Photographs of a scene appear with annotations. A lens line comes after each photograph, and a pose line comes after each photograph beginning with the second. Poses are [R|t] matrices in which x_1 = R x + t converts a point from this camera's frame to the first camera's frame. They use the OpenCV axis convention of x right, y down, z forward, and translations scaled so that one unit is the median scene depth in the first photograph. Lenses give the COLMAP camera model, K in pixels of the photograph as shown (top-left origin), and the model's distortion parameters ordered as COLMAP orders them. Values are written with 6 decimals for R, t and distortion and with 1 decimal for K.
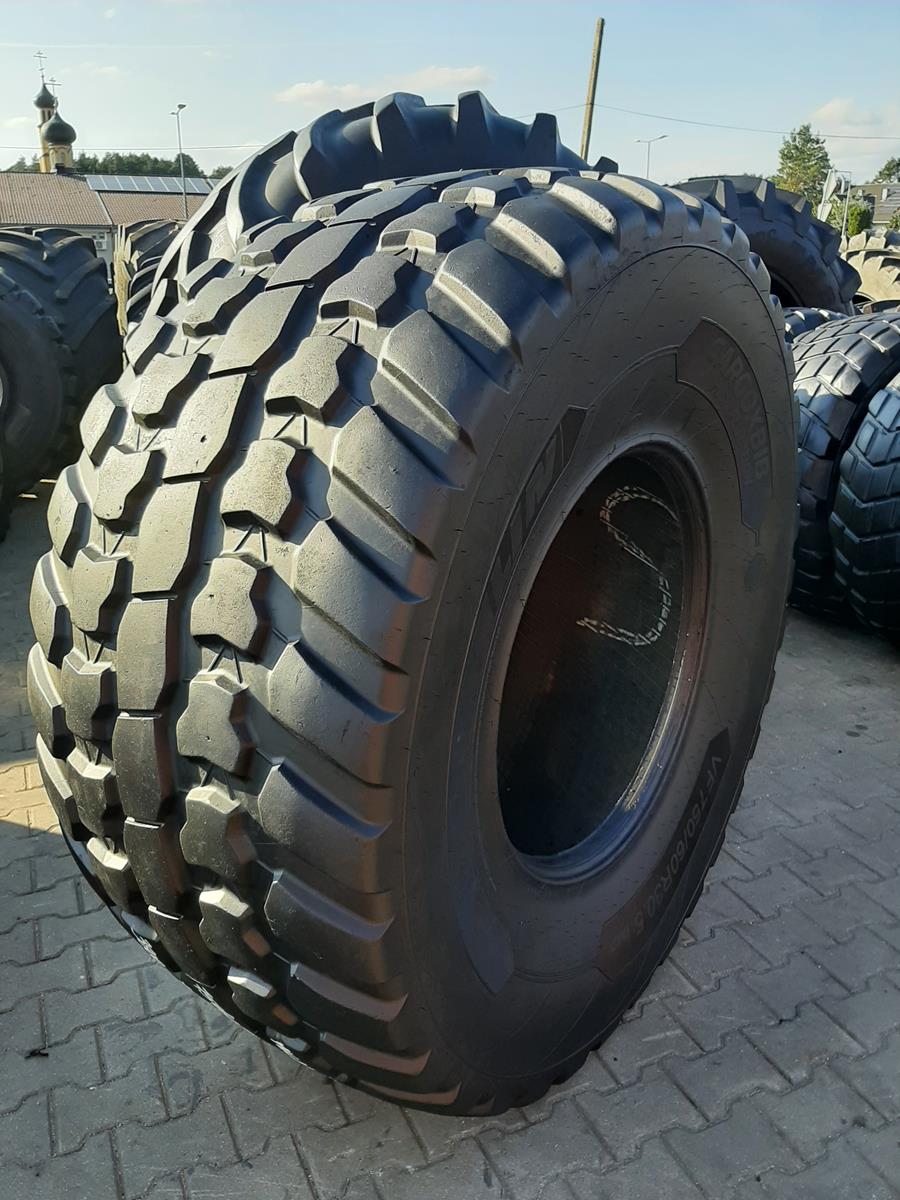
lens RADIAL K [[905.8, 0, 450.0], [0, 905.8, 600.0], [0, 0, 1]] dist [0.070454, -0.164871]
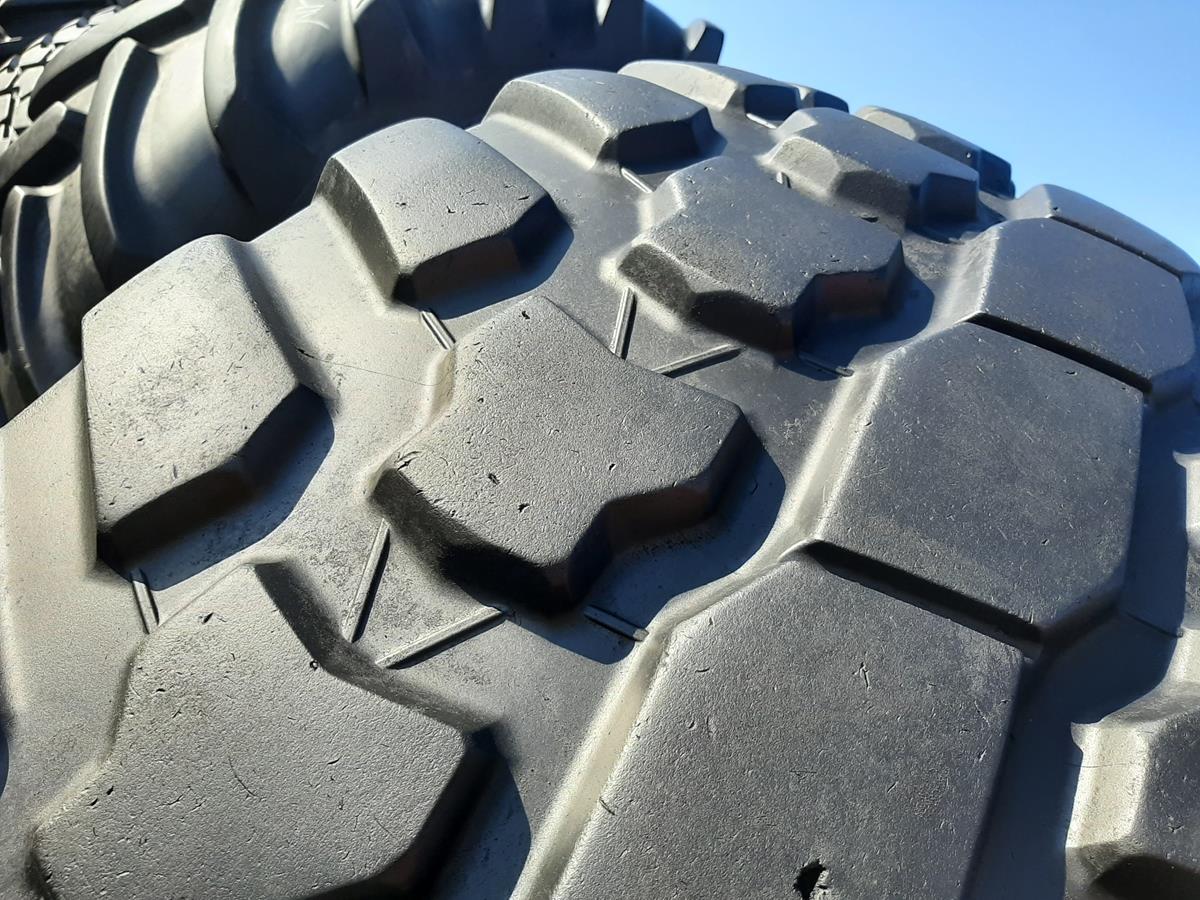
lens RADIAL K [[923.6, 0, 600.0], [0, 923.6, 450.0], [0, 0, 1]] dist [0.057554, -0.117183]
pose [[0.819137, 0.432741, 0.376497, -0.202426], [-0.400144, 0.901392, -0.165462, -0.098118], [-0.410973, -0.015117, 0.911522, 0.380894]]
